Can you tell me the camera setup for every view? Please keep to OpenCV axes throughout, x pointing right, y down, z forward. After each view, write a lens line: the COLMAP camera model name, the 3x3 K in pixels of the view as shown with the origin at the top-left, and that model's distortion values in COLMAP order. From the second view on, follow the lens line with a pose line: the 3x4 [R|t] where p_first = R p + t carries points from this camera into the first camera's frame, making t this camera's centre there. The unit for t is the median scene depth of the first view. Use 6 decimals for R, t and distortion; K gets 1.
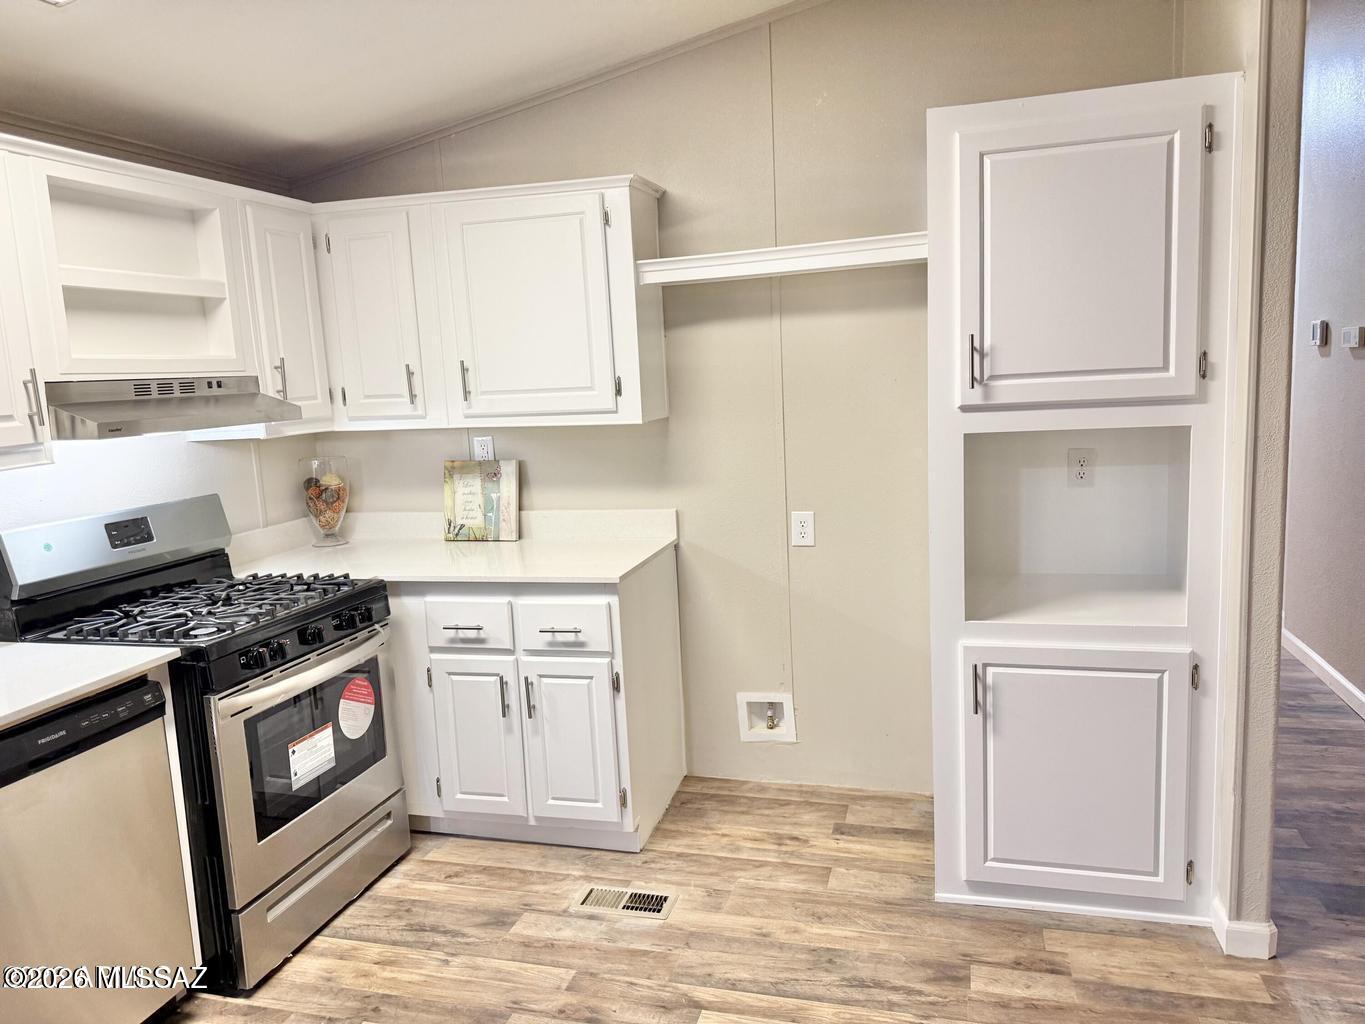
lens RADIAL K [[965.6, 0, 681.3], [0, 965.6, 510.2], [0, 0, 1]] dist [0.043016, -0.033600]
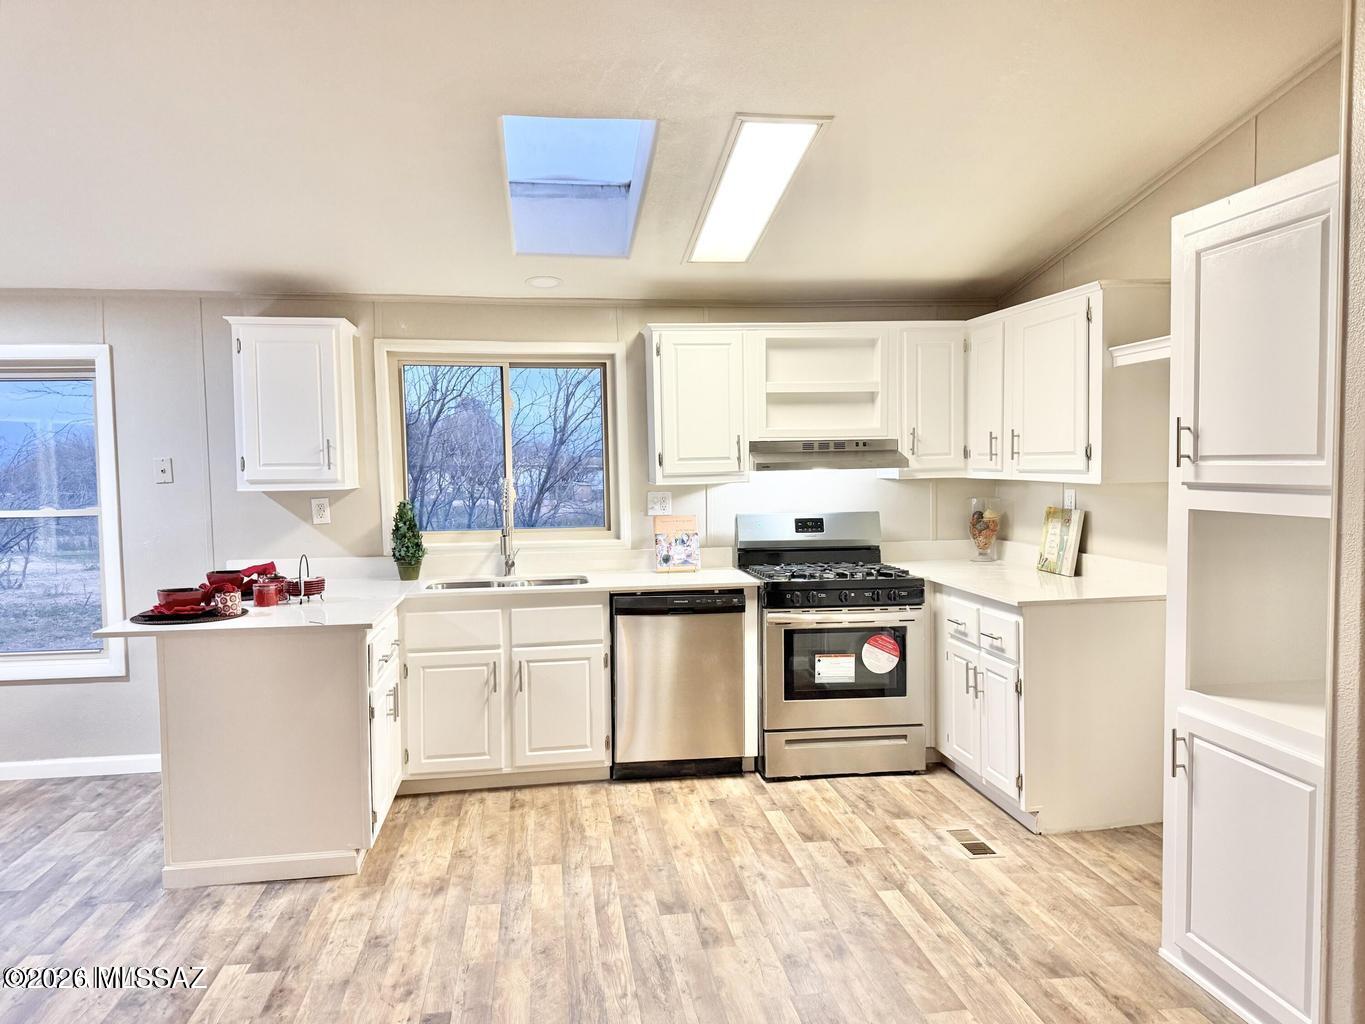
lens RADIAL K [[965.6, 0, 682.2], [0, 965.6, 509.4], [0, 0, 1]] dist [0.043016, -0.033600]
pose [[0.410145, 0.089002, -0.907667, 0.902125], [-0.135323, 0.990149, 0.035941, -0.036527], [0.901925, 0.108087, 0.418149, 0.047865]]
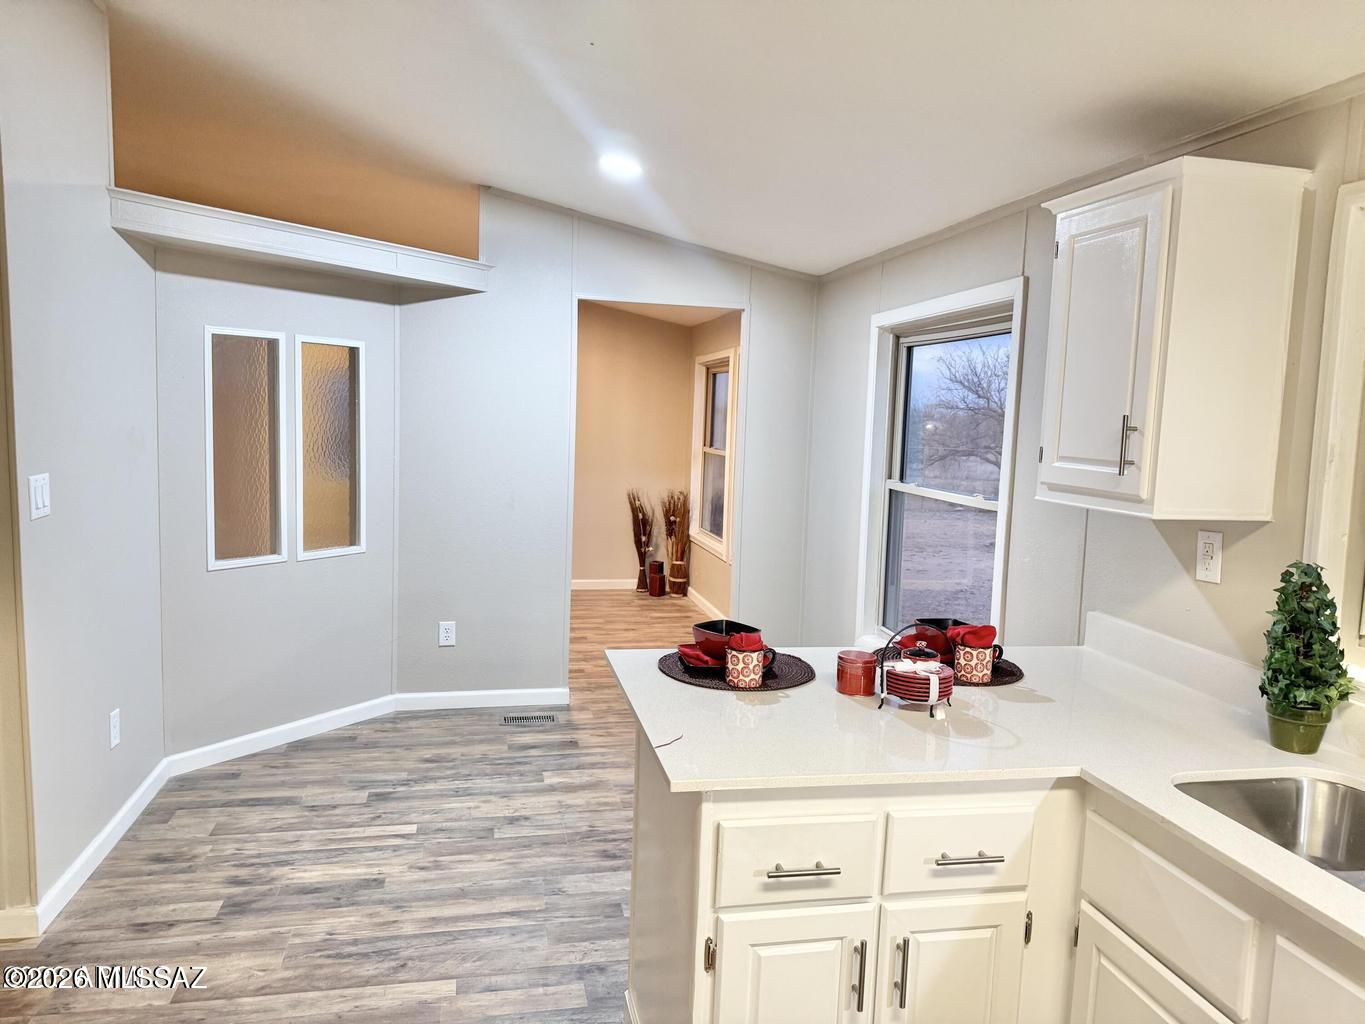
lens RADIAL K [[965.6, 0, 681.1], [0, 965.6, 519.0], [0, 0, 1]] dist [0.043016, -0.033600]
pose [[-0.880154, 0.057242, -0.471224, 0.101374], [-0.071266, 0.965517, 0.250398, -0.089011], [0.469308, 0.253971, -0.845724, 0.567152]]
